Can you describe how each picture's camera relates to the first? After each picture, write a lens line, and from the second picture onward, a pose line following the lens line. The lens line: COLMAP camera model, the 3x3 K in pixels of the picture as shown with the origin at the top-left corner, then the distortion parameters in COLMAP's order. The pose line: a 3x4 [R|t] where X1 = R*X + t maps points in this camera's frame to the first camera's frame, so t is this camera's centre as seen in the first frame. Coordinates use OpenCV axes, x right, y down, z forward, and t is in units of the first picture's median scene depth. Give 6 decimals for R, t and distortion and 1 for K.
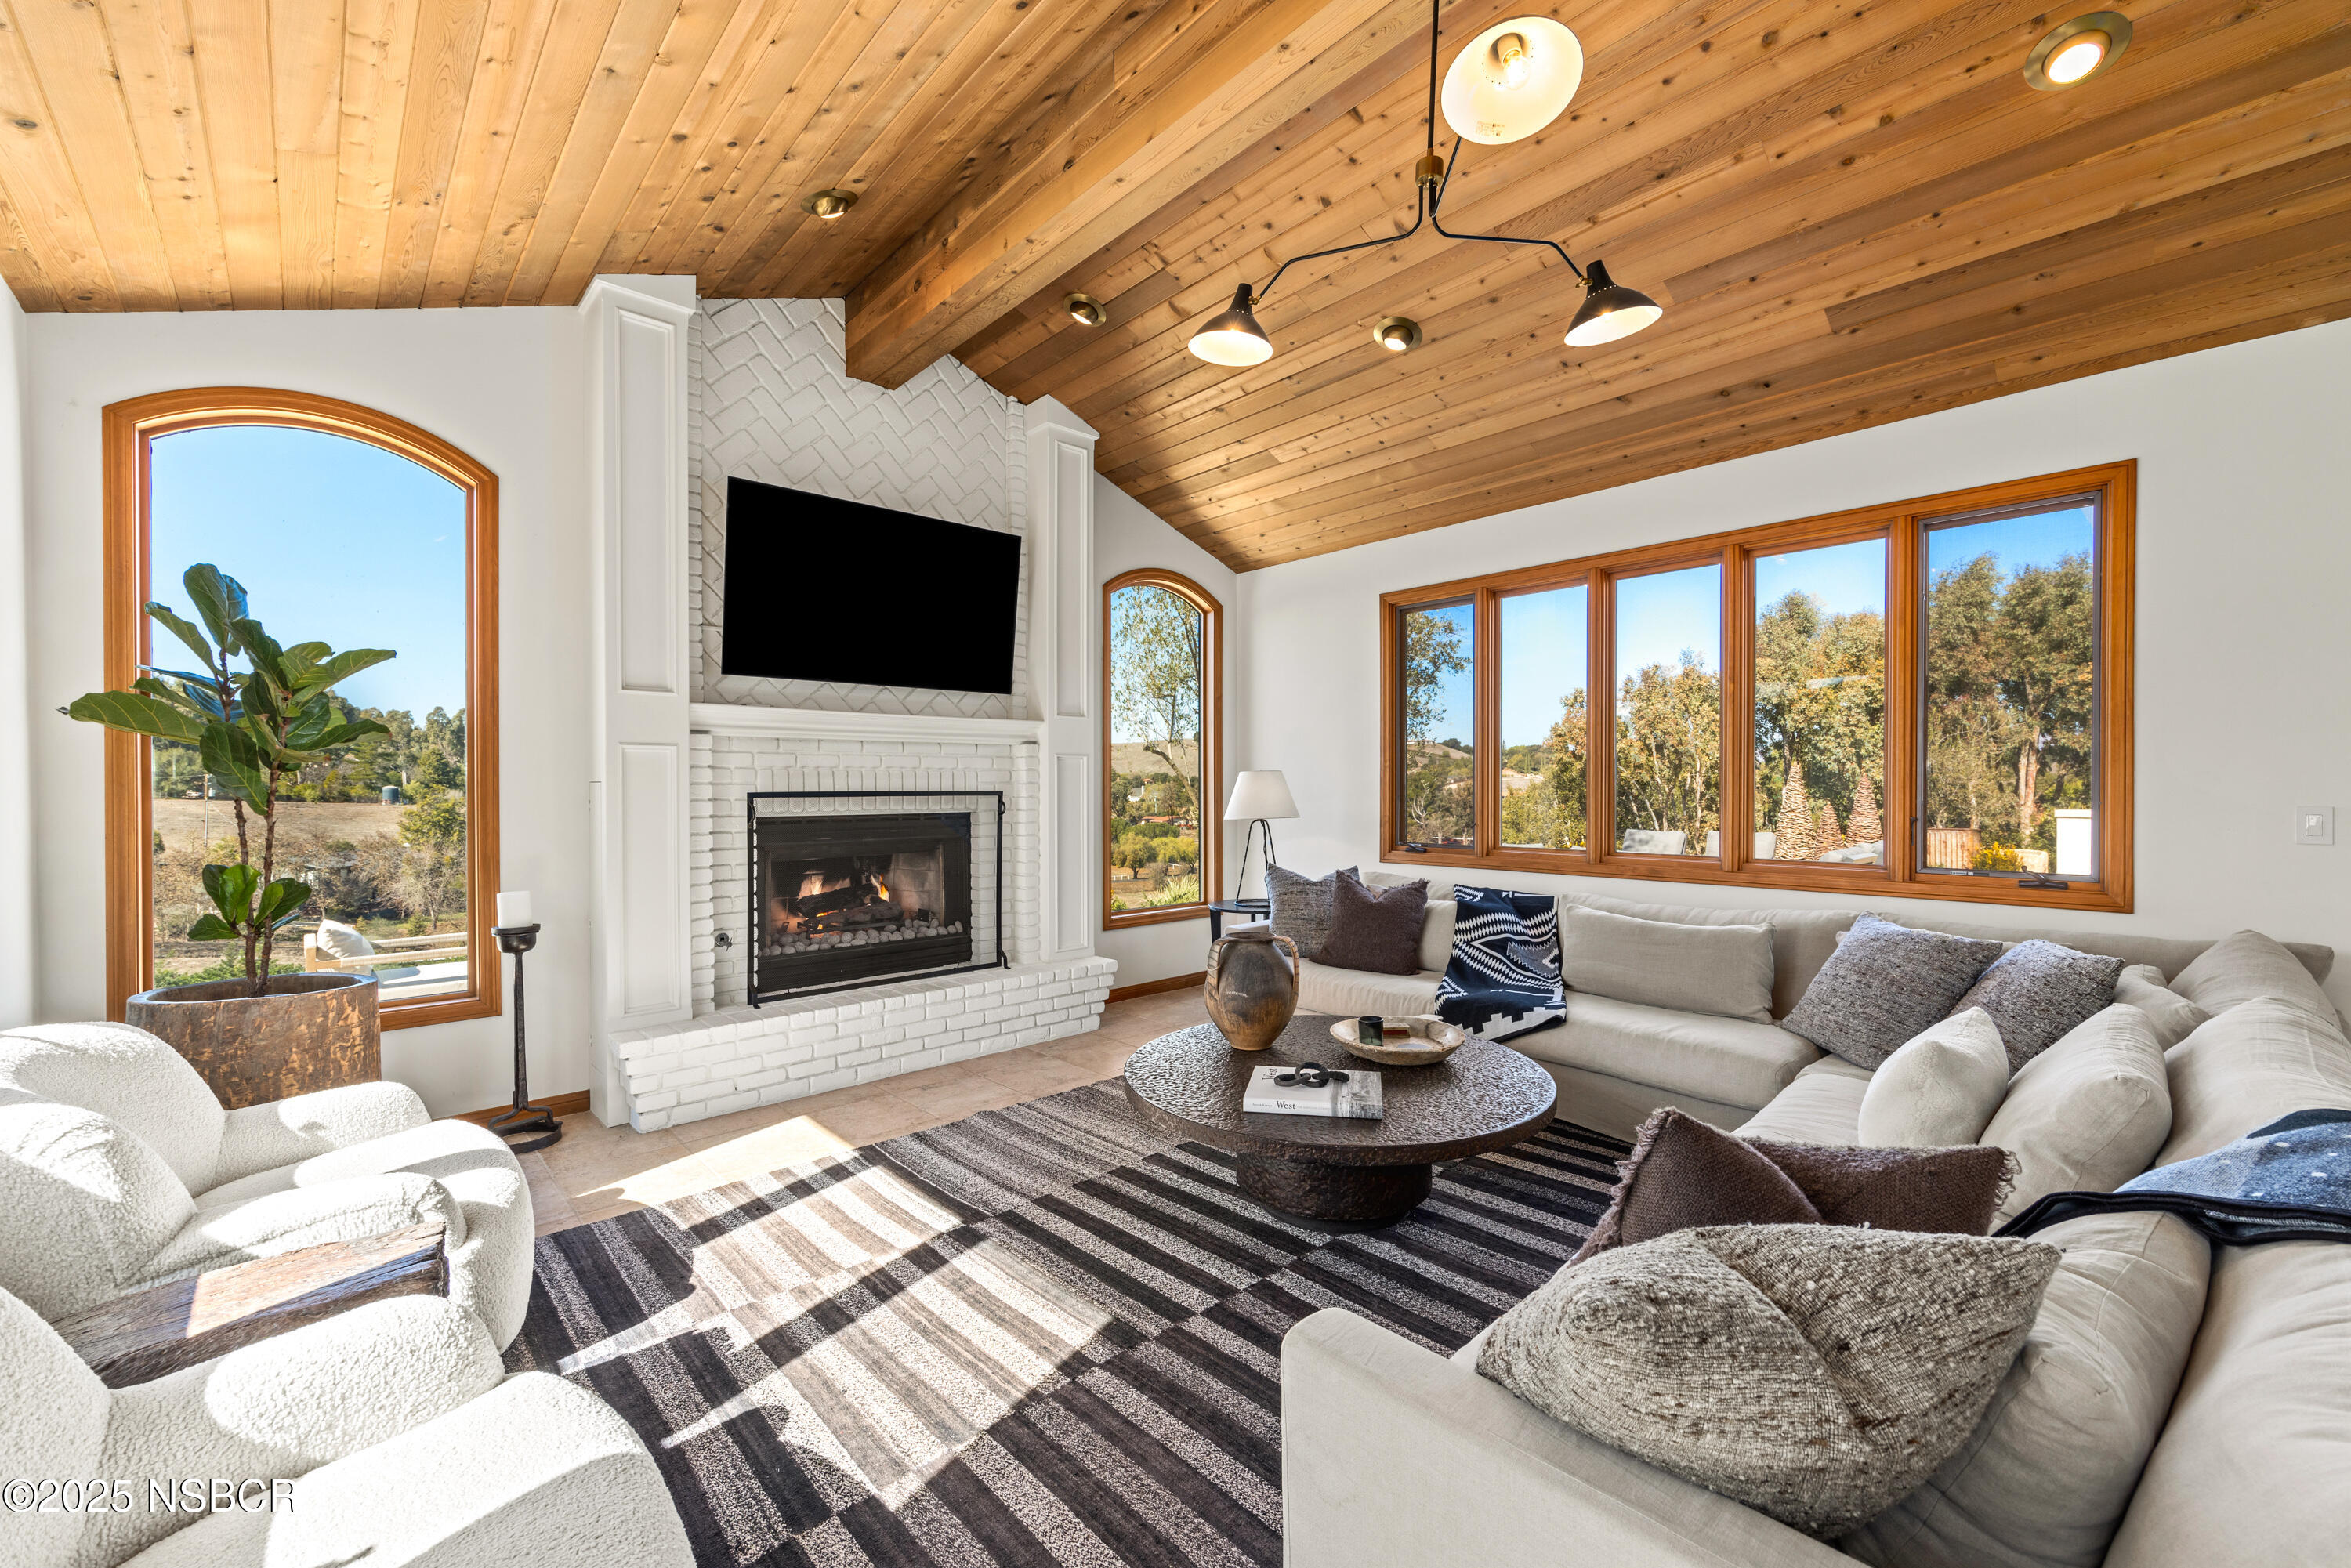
lens RADIAL K [[925.8, 0, 1176.1], [0, 925.8, 793.7], [0, 0, 1]] dist [-0.020535, -0.000039]
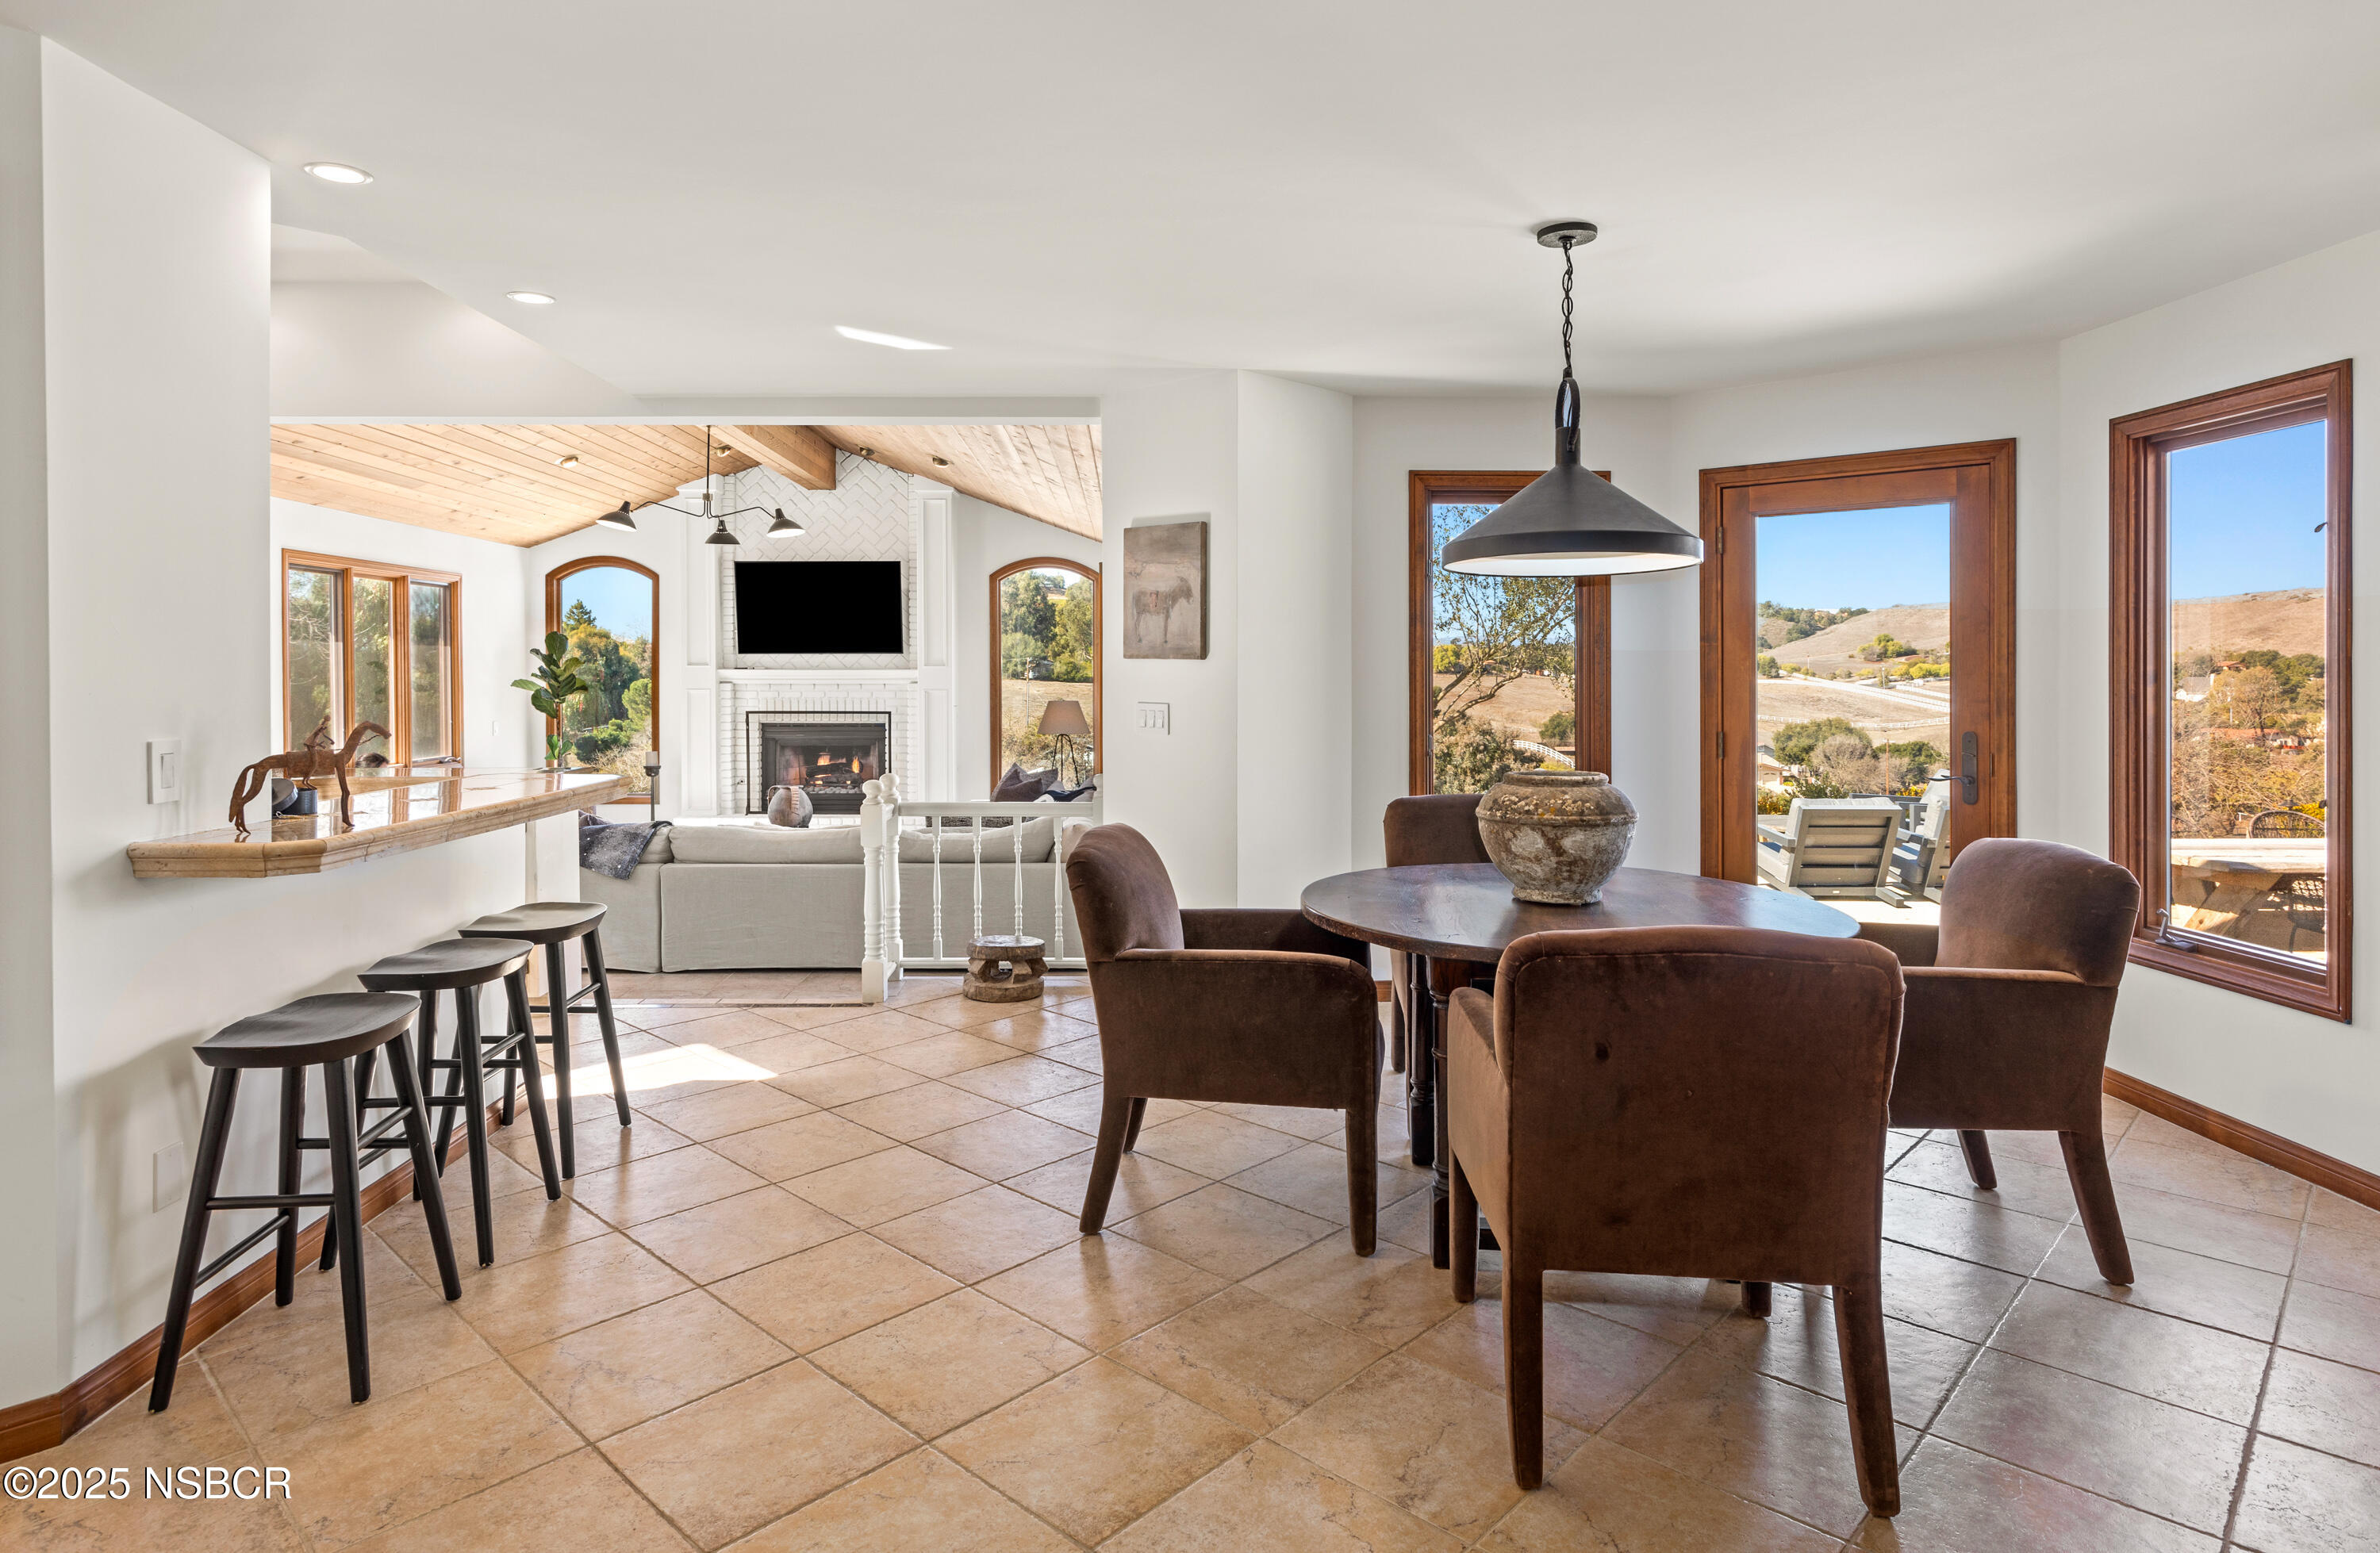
lens RADIAL K [[1296.0, 0, 1183.9], [0, 1296.0, 682.3], [0, 0, 1]] dist [0.001074, 0.000096]
pose [[0.761918, 0.010210, -0.647593, 1.945103], [-0.009685, 0.999944, 0.004371, -0.078426], [0.647601, 0.002941, 0.761974, -0.523939]]
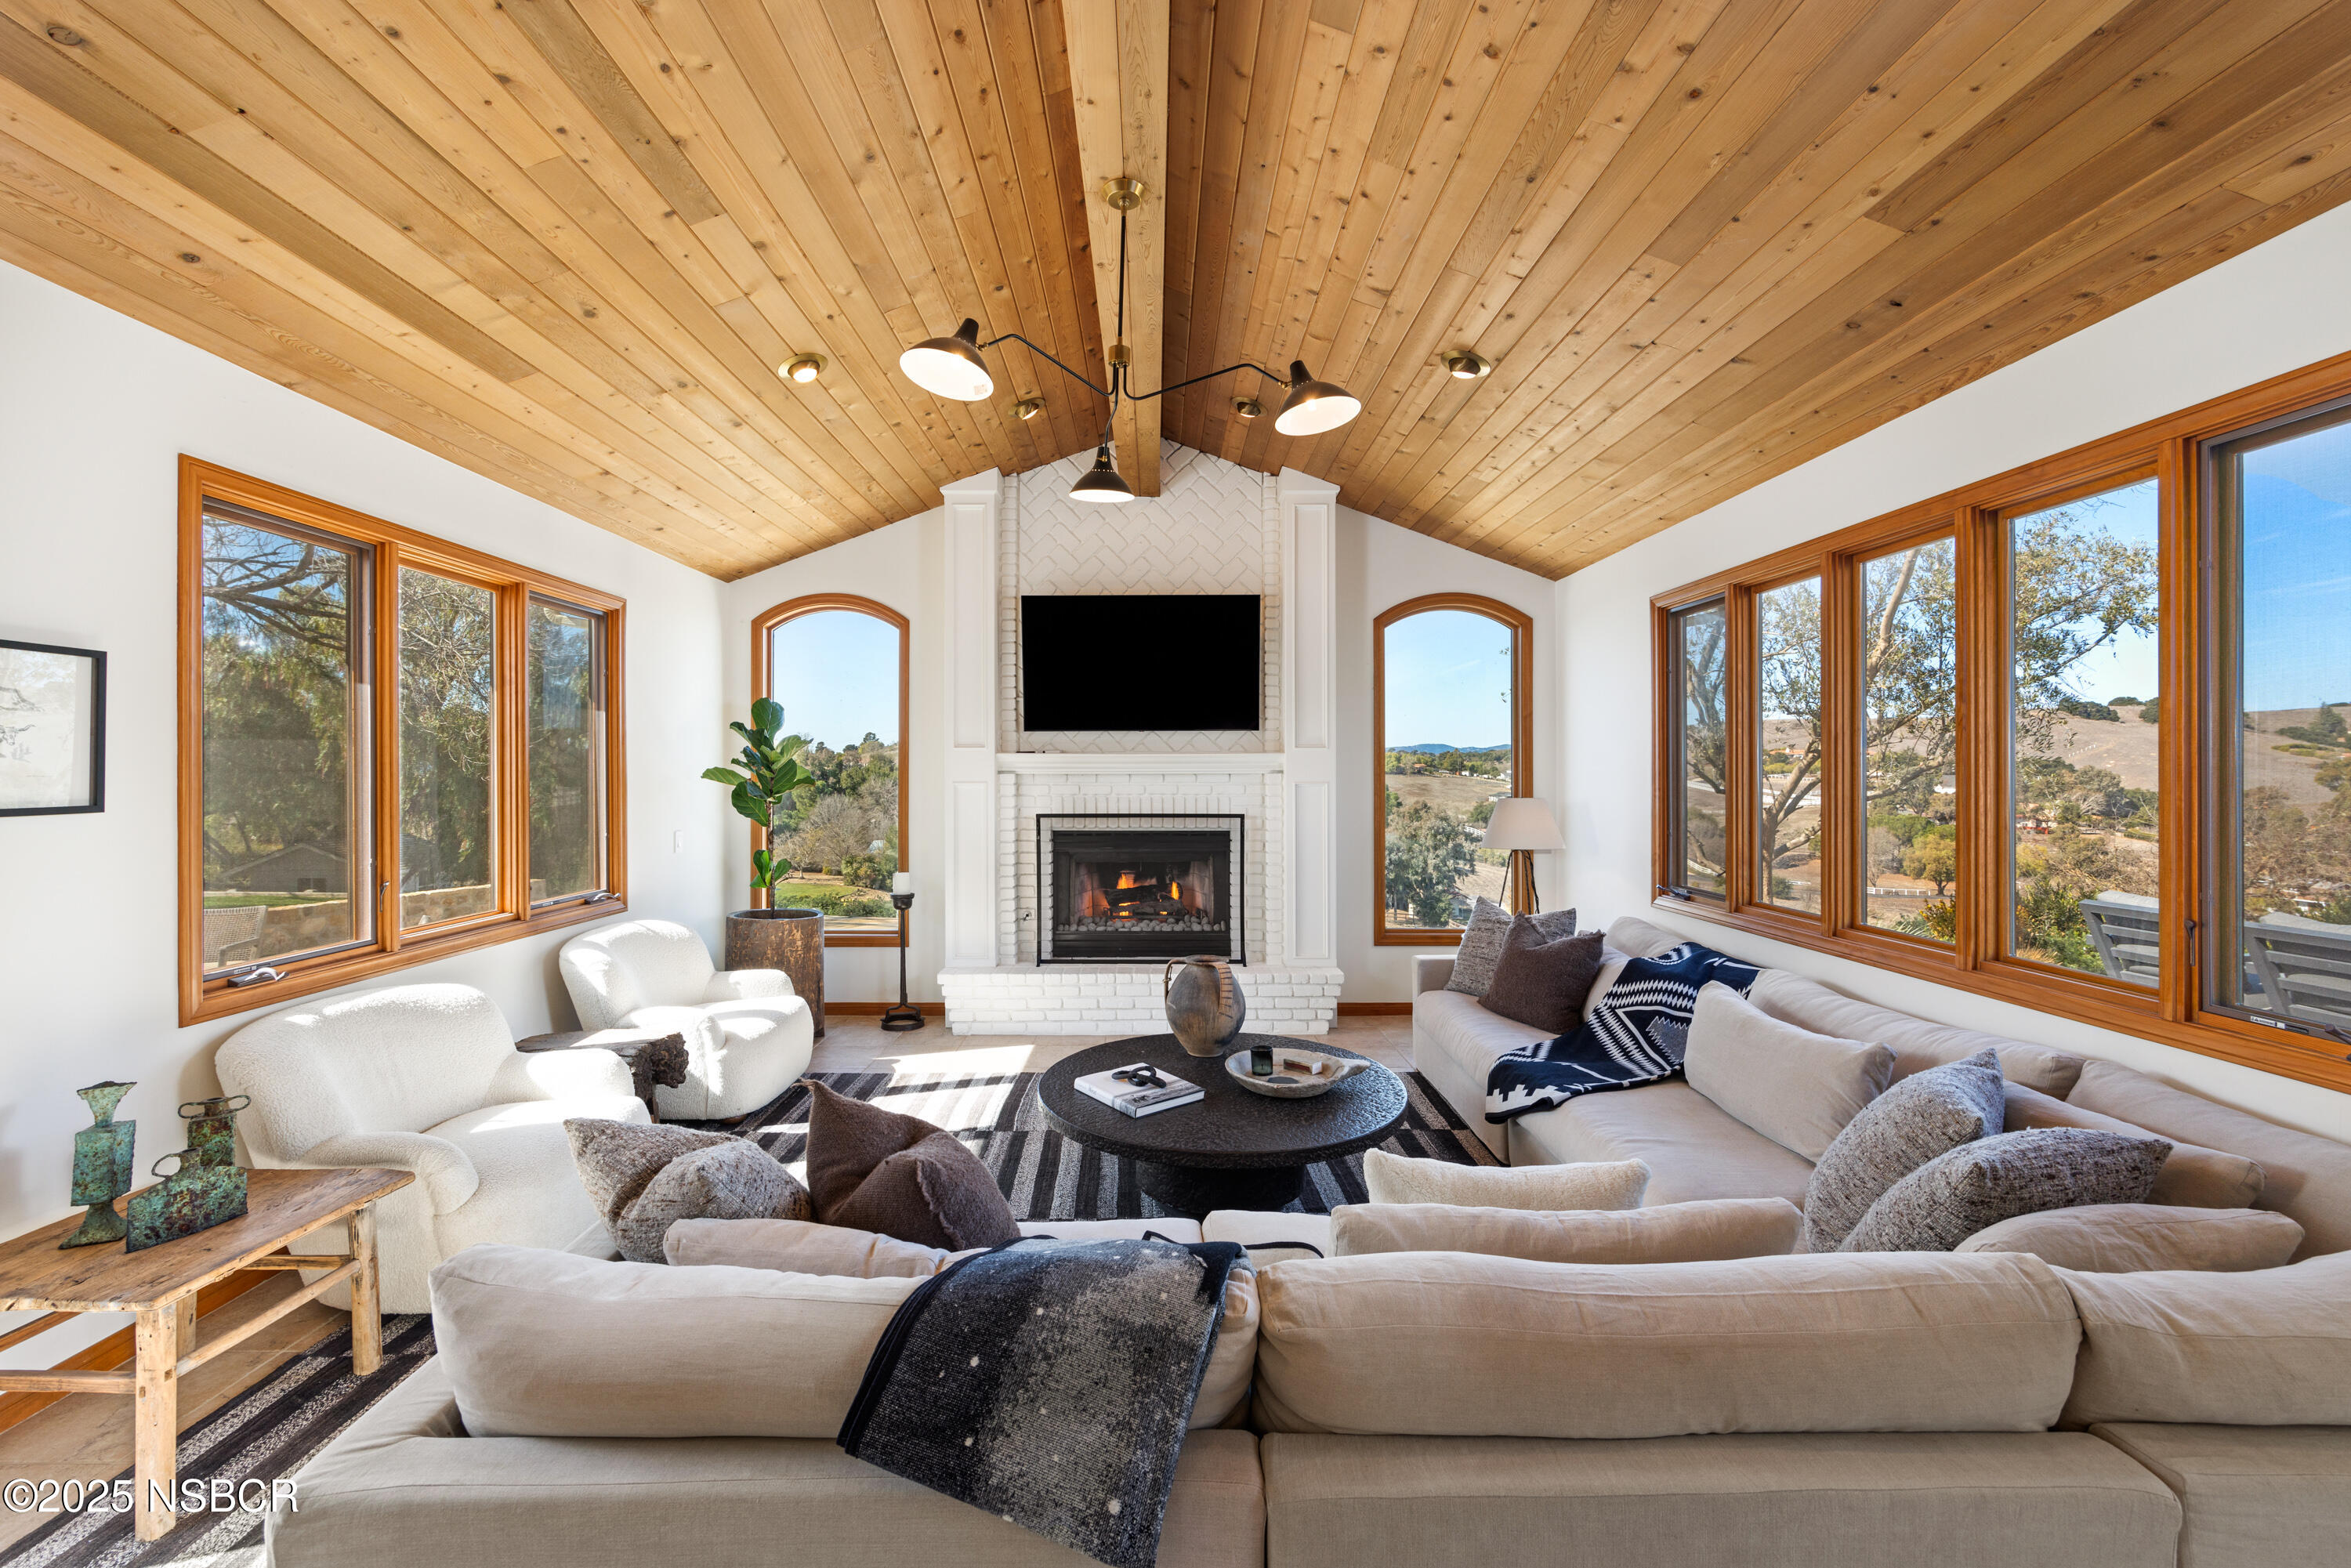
lens RADIAL K [[953.7, 0, 1147.8], [0, 953.7, 772.4], [0, 0, 1]] dist [0.000887, 0.000242]
pose [[0.731712, 0.004070, -0.681601, 0.596301], [-0.008803, 0.999955, -0.003479, -0.055268], [0.681557, 0.008546, 0.731715, 0.032660]]
